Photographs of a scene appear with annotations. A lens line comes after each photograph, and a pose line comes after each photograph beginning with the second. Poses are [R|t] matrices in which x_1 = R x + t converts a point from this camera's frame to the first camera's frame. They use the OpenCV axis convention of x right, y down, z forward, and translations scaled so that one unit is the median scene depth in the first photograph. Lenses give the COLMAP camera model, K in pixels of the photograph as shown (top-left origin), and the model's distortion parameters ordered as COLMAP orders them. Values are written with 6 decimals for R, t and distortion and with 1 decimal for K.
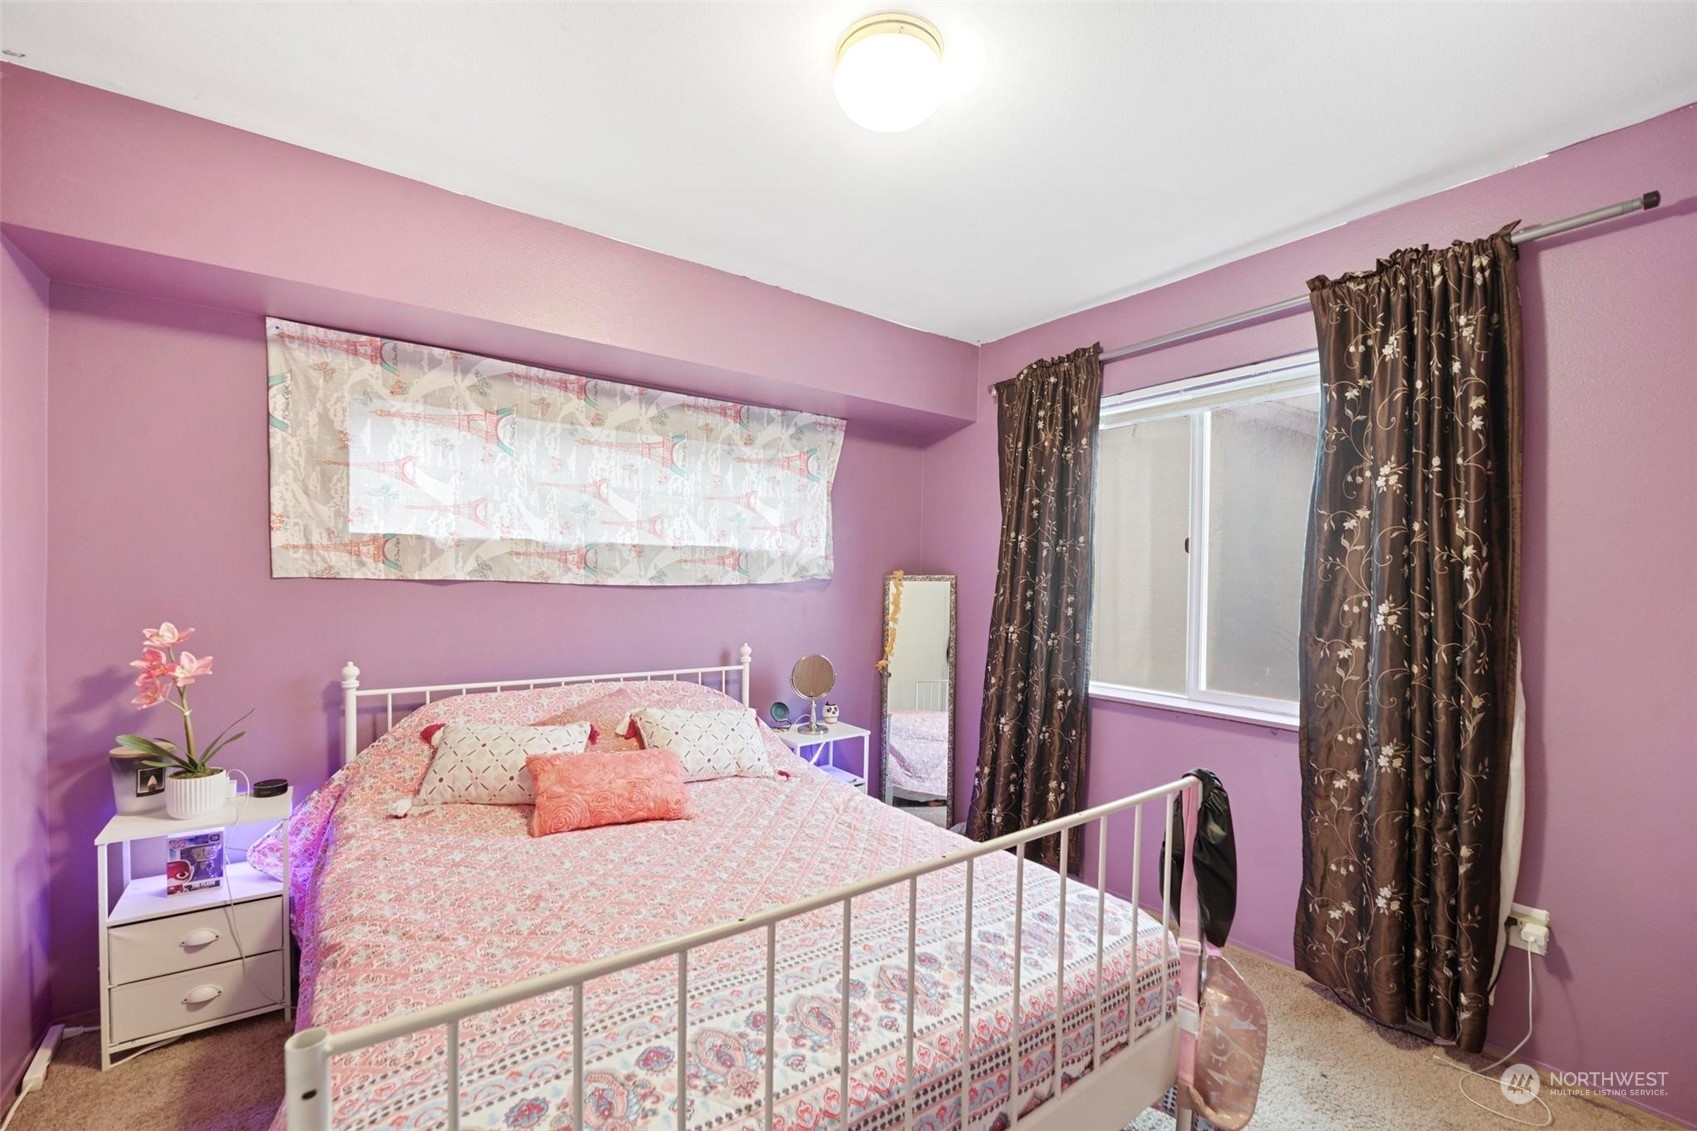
lens RADIAL K [[693.7, 0, 844.5], [0, 693.7, 575.8], [0, 0, 1]] dist [-0.022093, 0.001085]
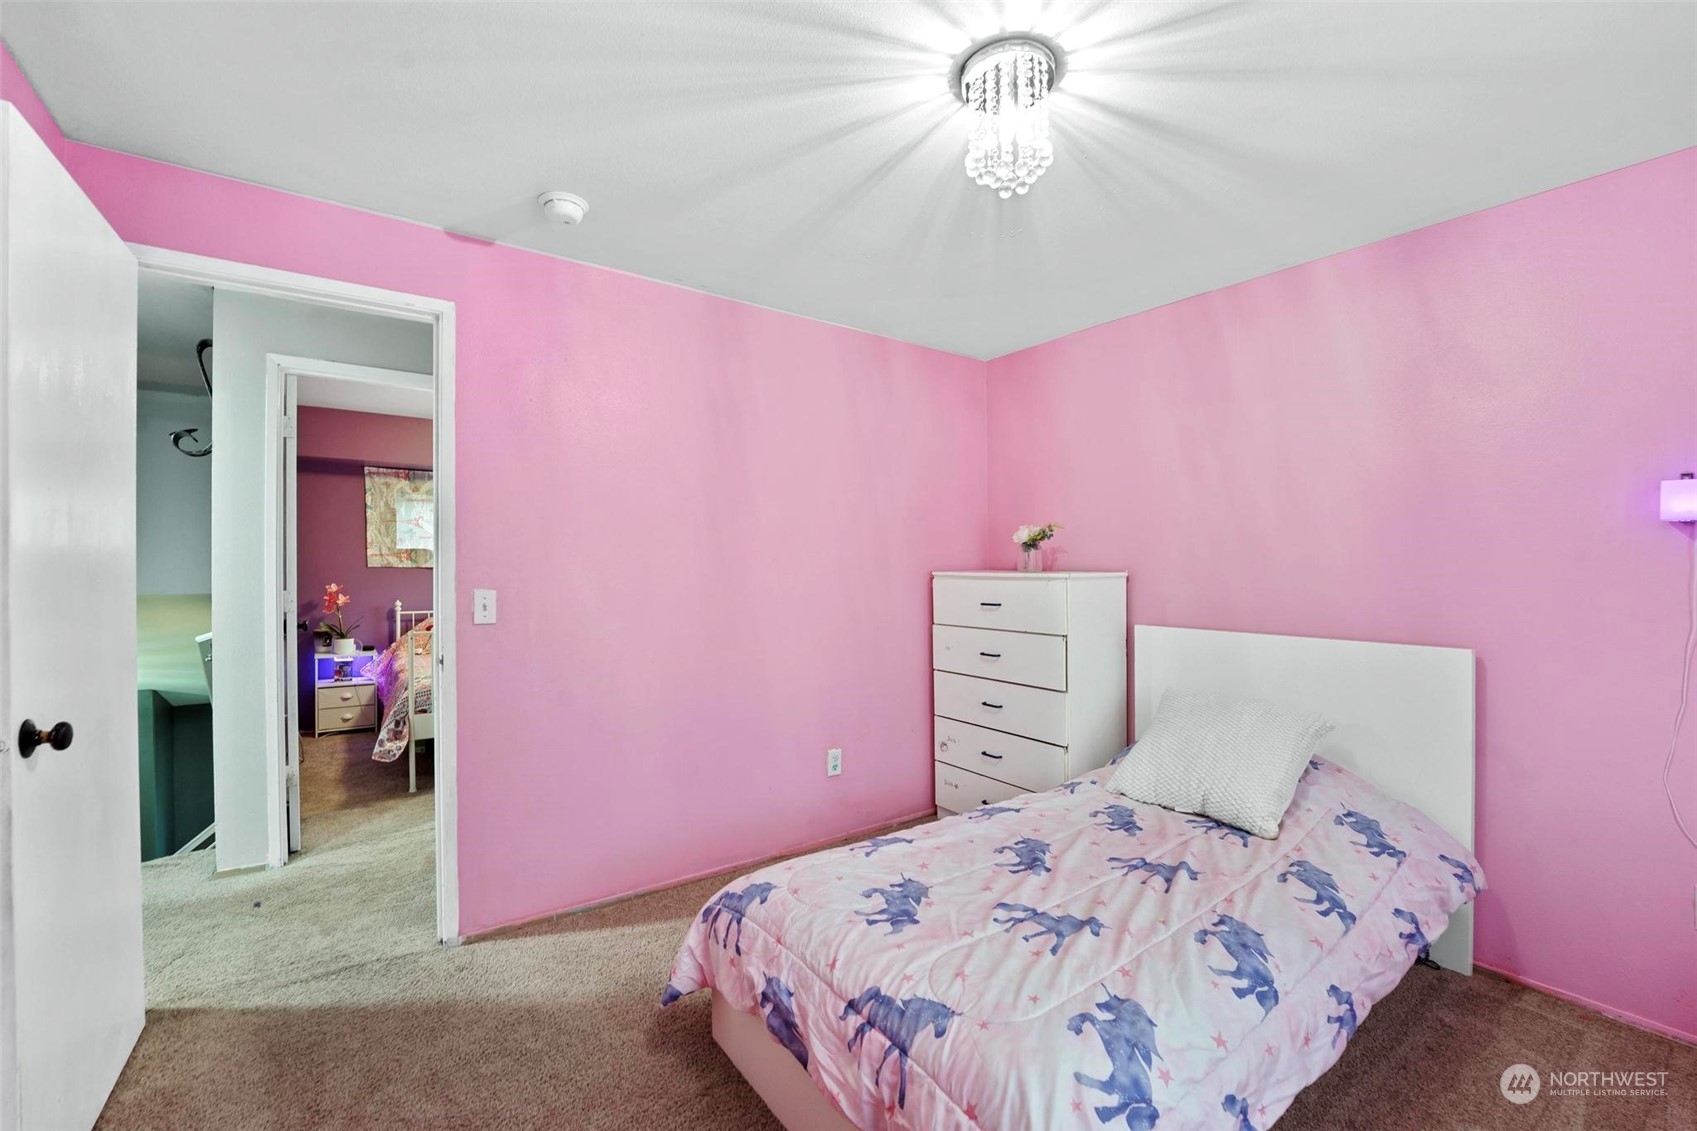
lens RADIAL K [[693.7, 0, 850.8], [0, 693.7, 564.7], [0, 0, 1]] dist [-0.022093, 0.001085]
pose [[0.999934, -0.010756, 0.004135, 0.964028], [0.010757, 0.999942, -0.000417, 0.014892], [-0.004130, 0.000462, 0.999991, -1.579744]]
